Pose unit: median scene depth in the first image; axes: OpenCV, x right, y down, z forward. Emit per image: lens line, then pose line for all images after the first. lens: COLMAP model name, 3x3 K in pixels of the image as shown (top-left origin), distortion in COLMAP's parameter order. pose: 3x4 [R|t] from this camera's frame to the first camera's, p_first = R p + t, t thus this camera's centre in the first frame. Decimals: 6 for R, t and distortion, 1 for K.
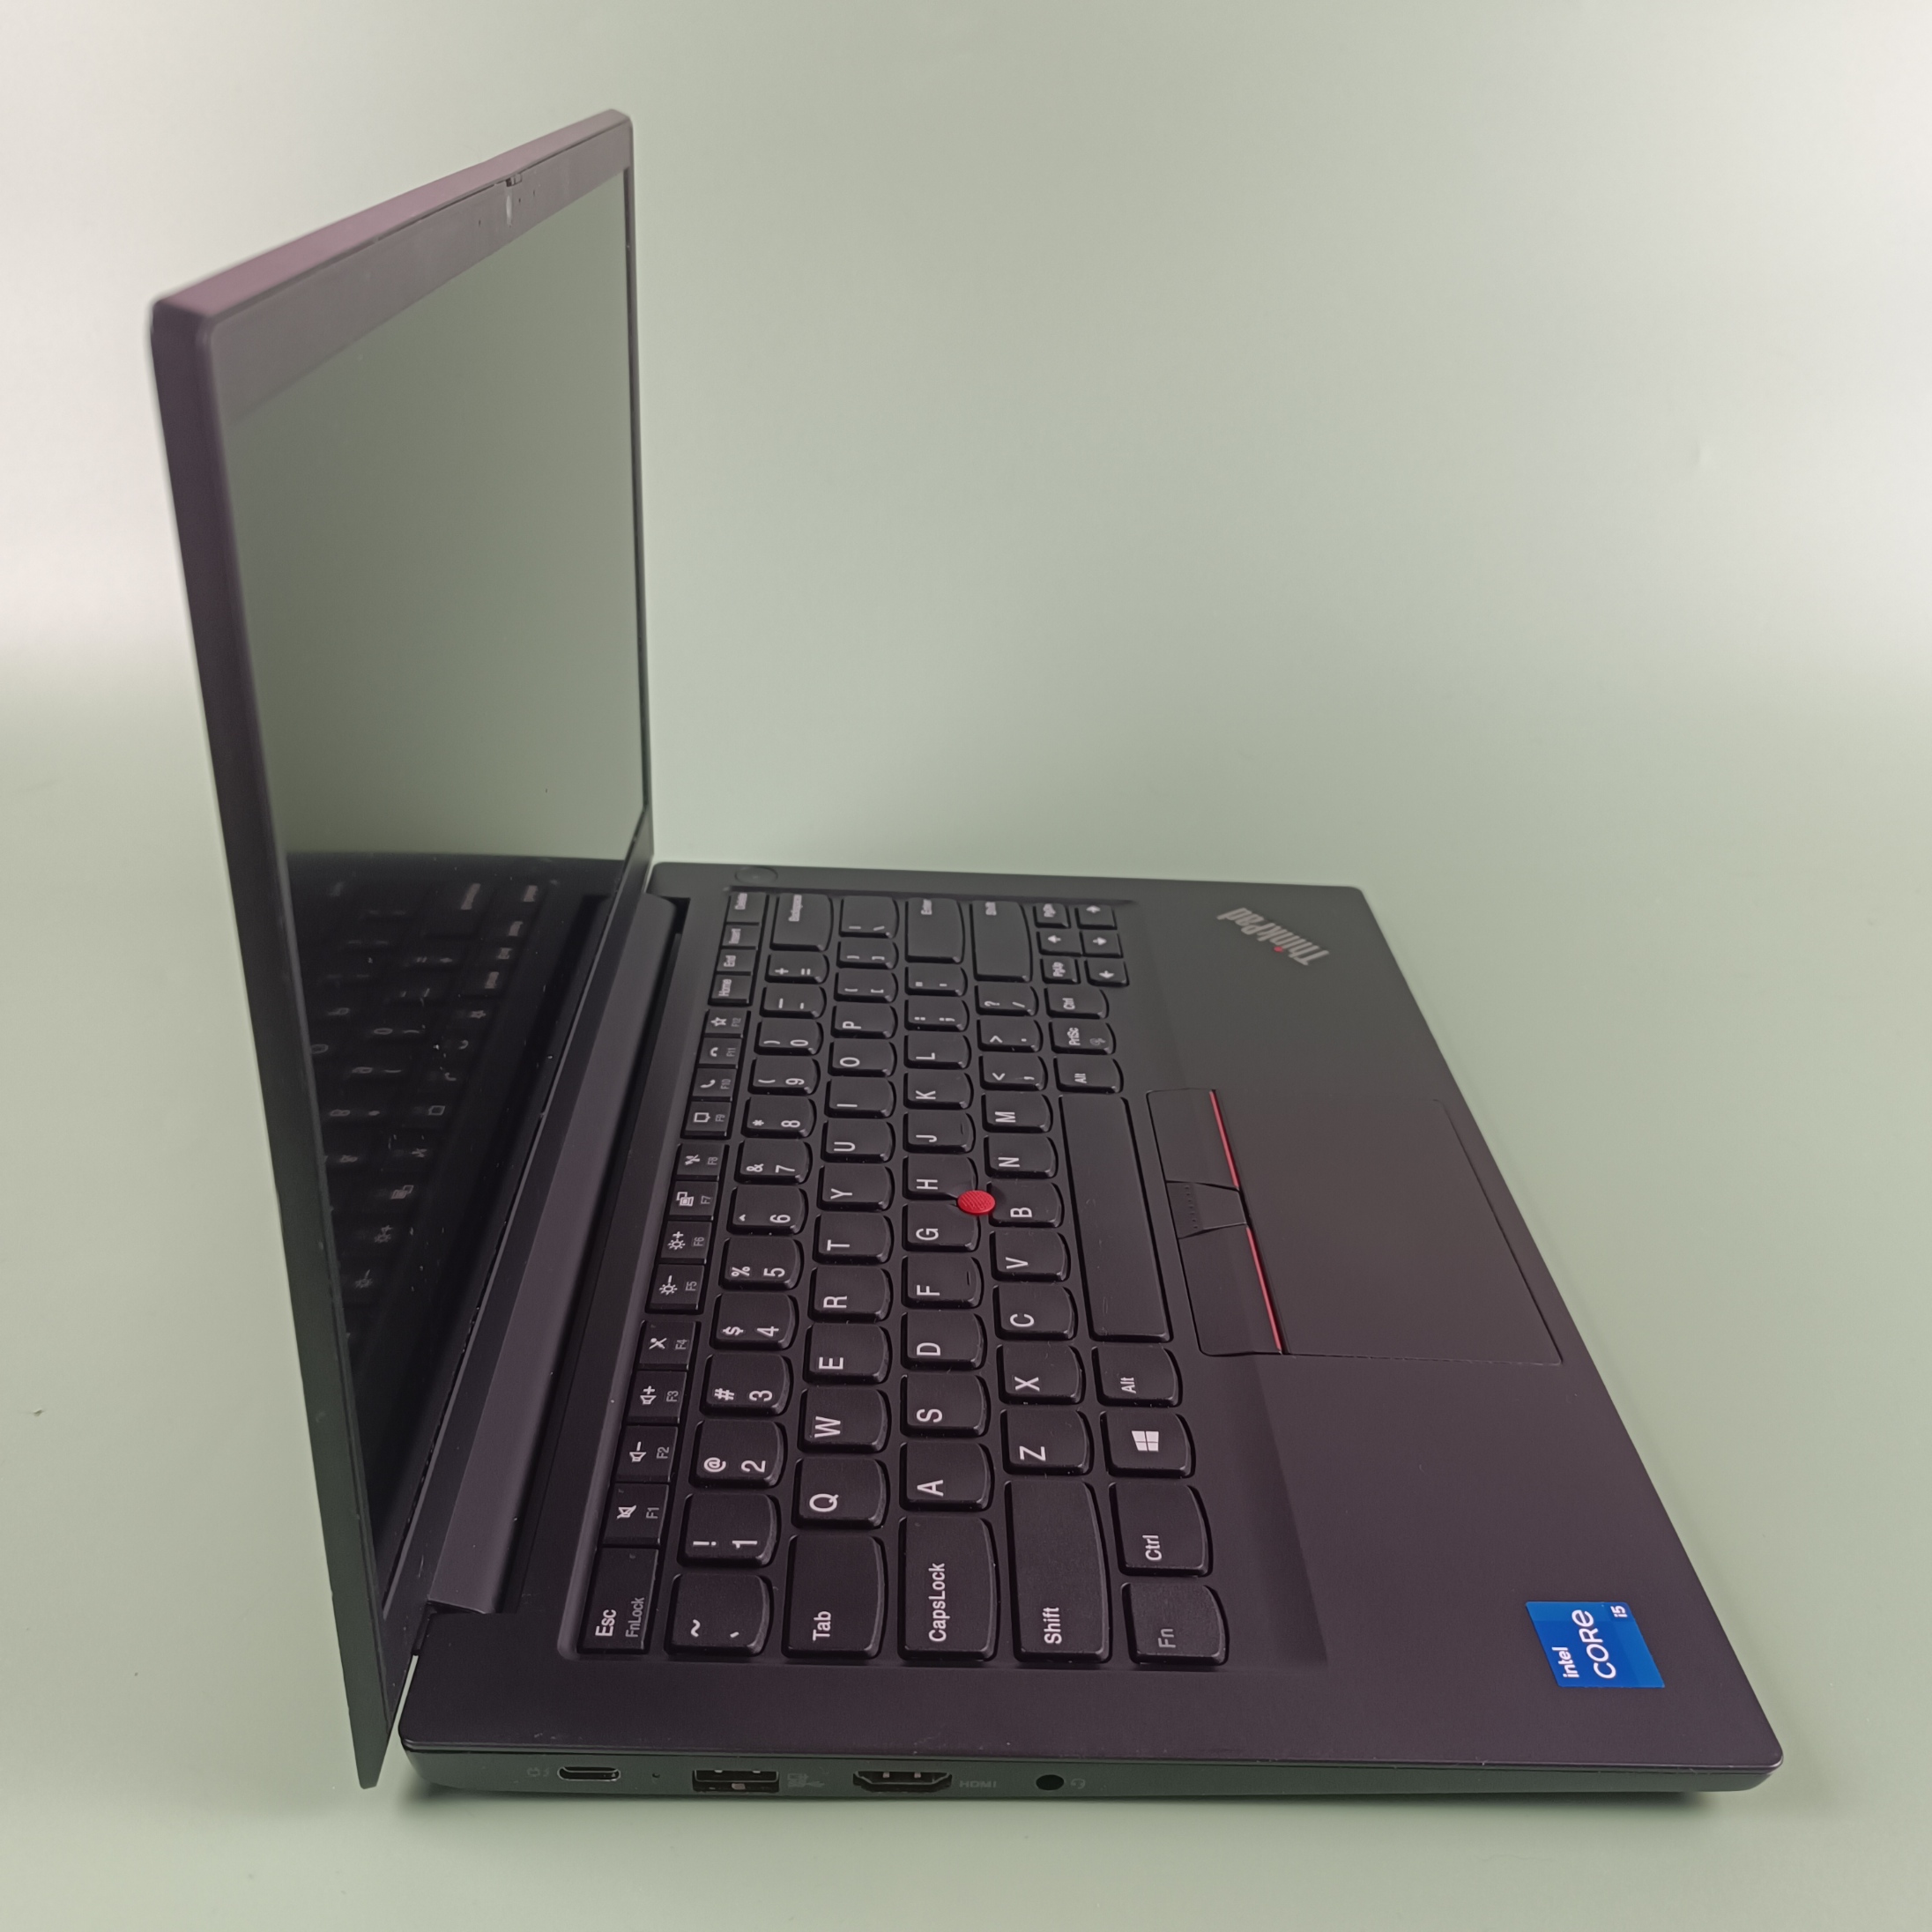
lens RADIAL K [[1851.1, 0, 976.4], [0, 1851.1, 968.2], [0, 0, 1]] dist [-0.004283, 0.000000]
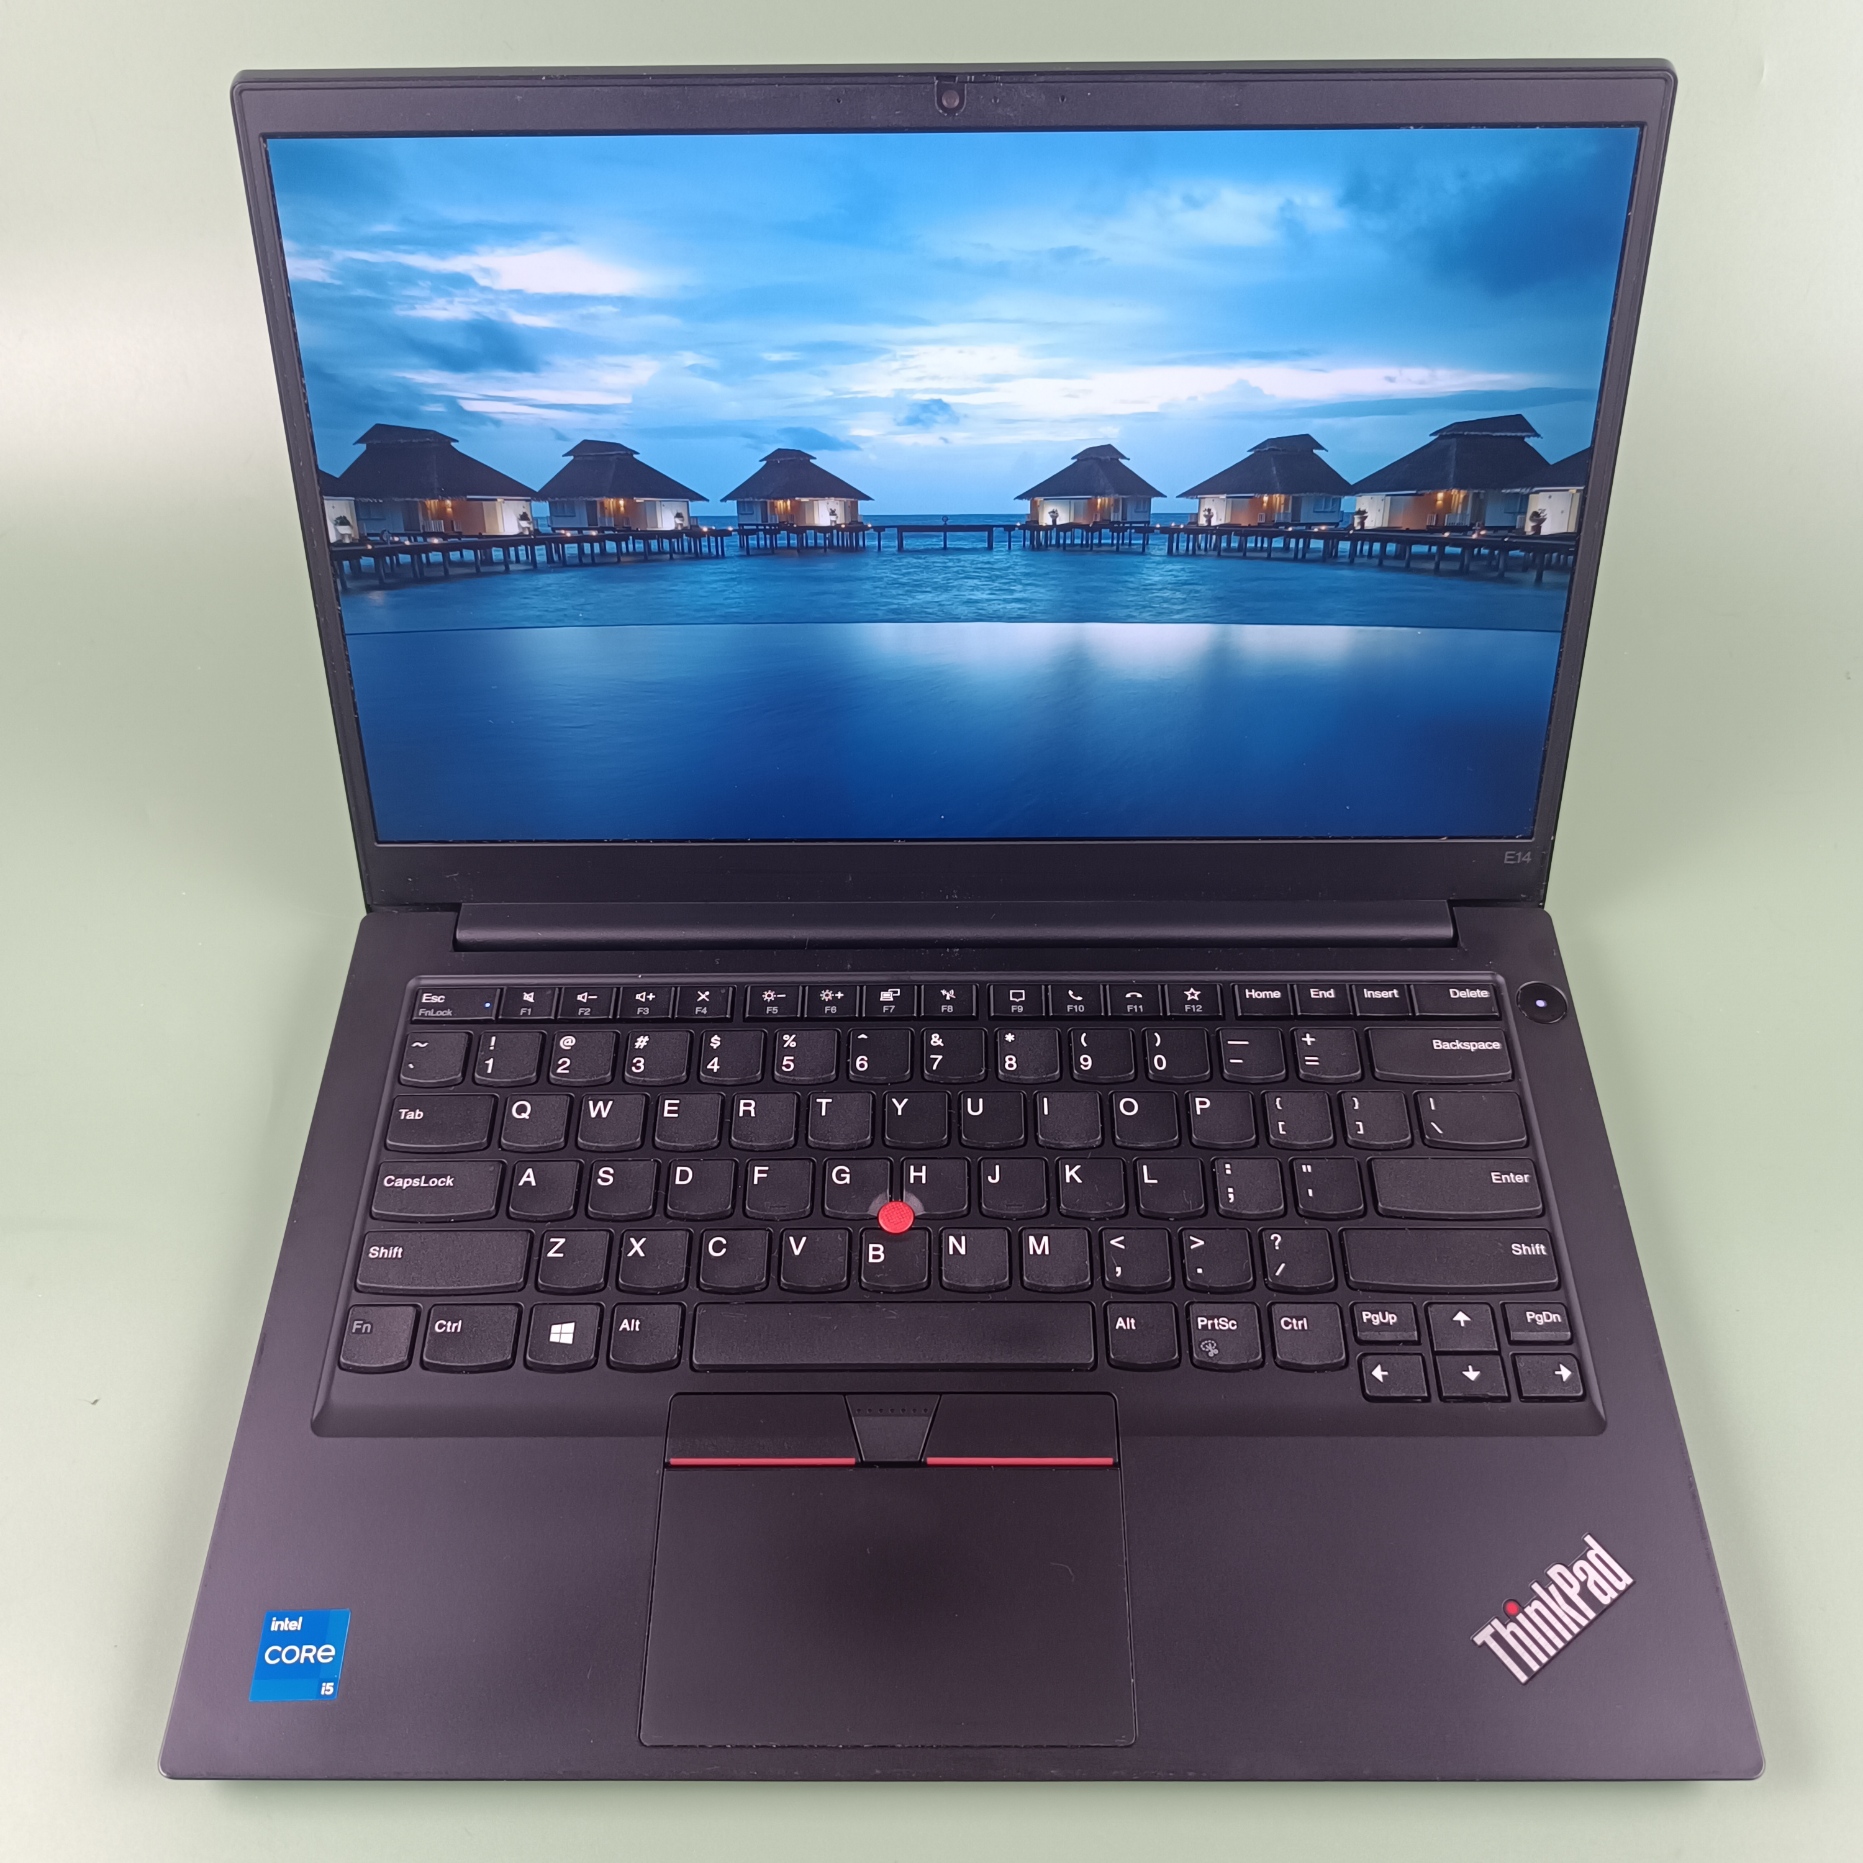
lens RADIAL K [[1785.0, 0, 931.4], [0, 1785.0, 929.3], [0, 0, 1]] dist [-0.004283, 0.000000]
pose [[-0.032768, 0.770402, -0.636716, 0.567484], [-0.459378, 0.554171, 0.694166, -0.744236], [0.887636, 0.315240, 0.335747, 0.660679]]
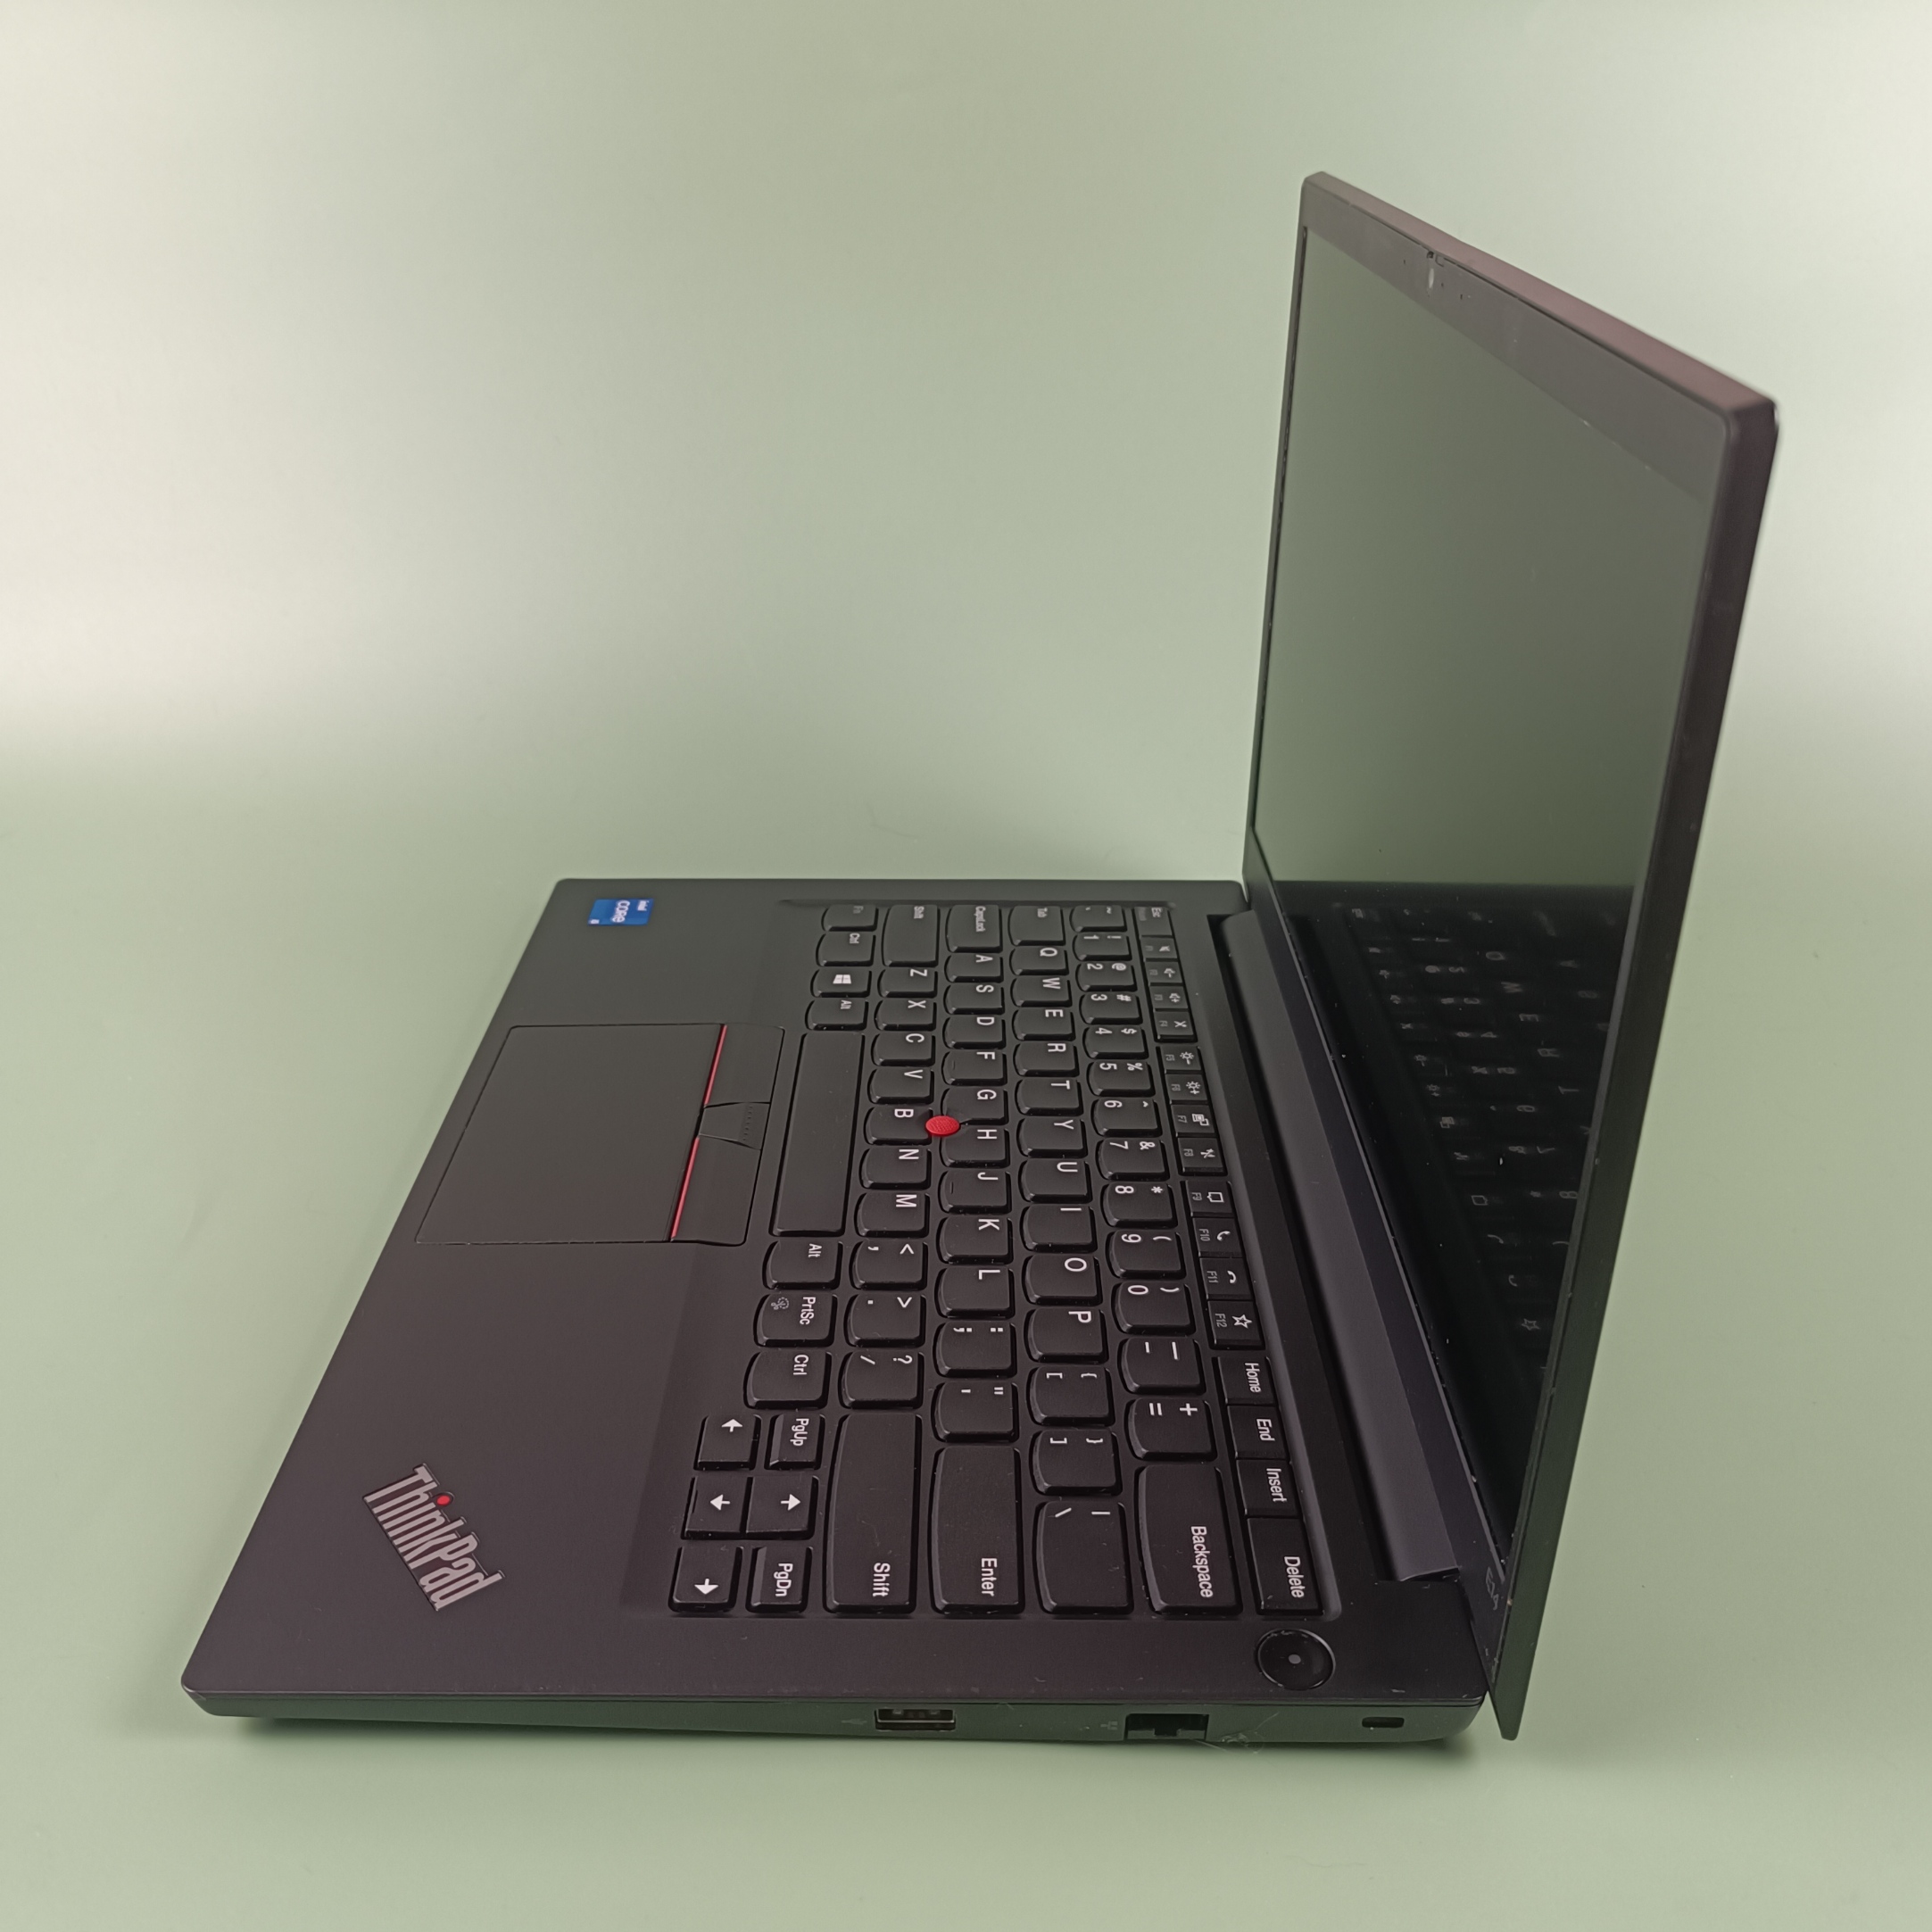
lens RADIAL K [[1851.1, 0, 969.3], [0, 1851.1, 966.4], [0, 0, 1]] dist [-0.004283, 0.000000]
pose [[-0.997845, -0.065613, -0.000030, -0.010445], [-0.037324, 0.567244, 0.822704, -0.903149], [-0.053963, 0.820932, -0.568471, 1.662138]]
